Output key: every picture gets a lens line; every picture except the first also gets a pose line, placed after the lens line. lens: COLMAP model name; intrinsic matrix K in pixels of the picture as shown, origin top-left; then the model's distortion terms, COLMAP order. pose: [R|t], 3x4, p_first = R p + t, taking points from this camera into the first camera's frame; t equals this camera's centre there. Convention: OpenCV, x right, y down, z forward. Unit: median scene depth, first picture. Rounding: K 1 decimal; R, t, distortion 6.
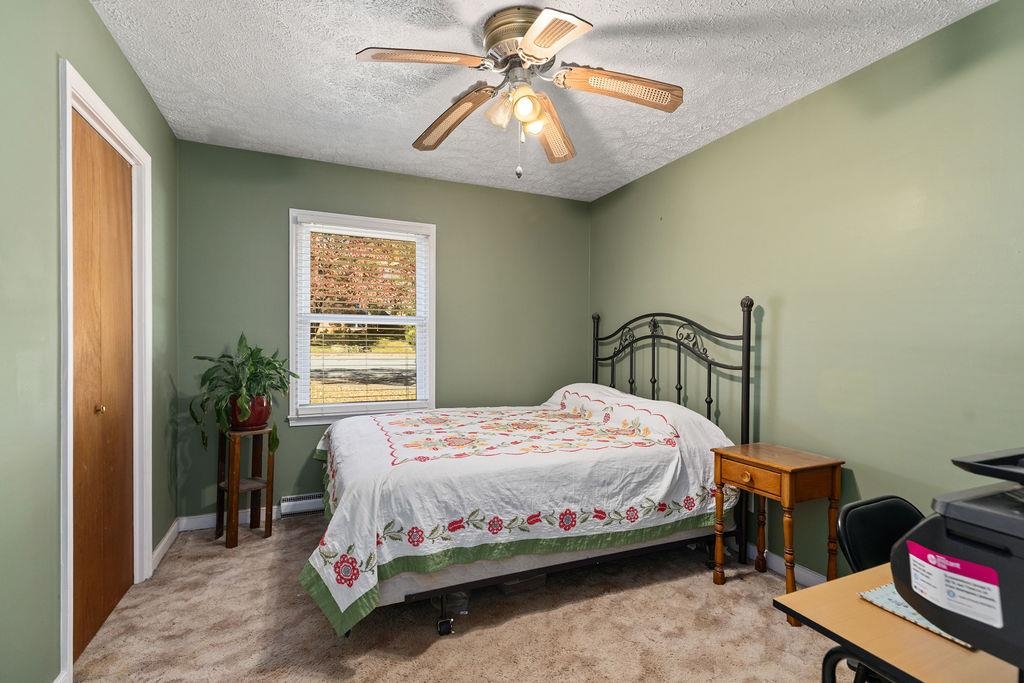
lens RADIAL K [[465.8, 0, 511.1], [0, 465.8, 347.5], [0, 0, 1]] dist [0.000819, -0.000596]
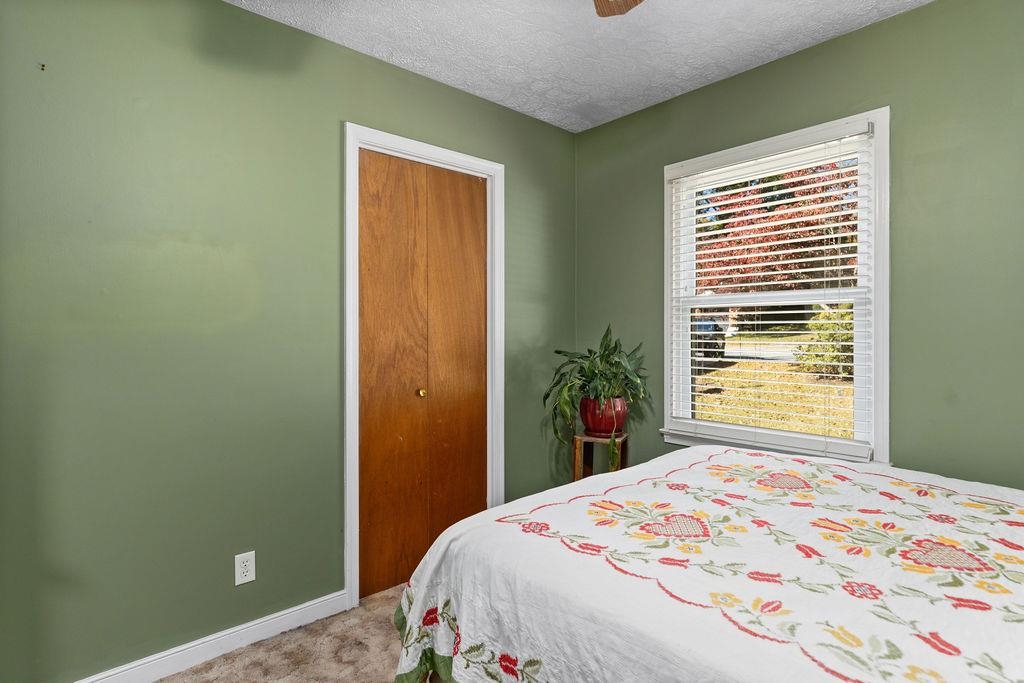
lens RADIAL K [[527.5, 0, 511.6], [0, 527.5, 330.3], [0, 0, 1]] dist [0.002321, 0.000303]
pose [[0.314094, -0.012131, -0.949315, 0.462865], [-0.004328, 0.999890, -0.014209, -0.009898], [0.949382, 0.008572, 0.314006, 0.757714]]
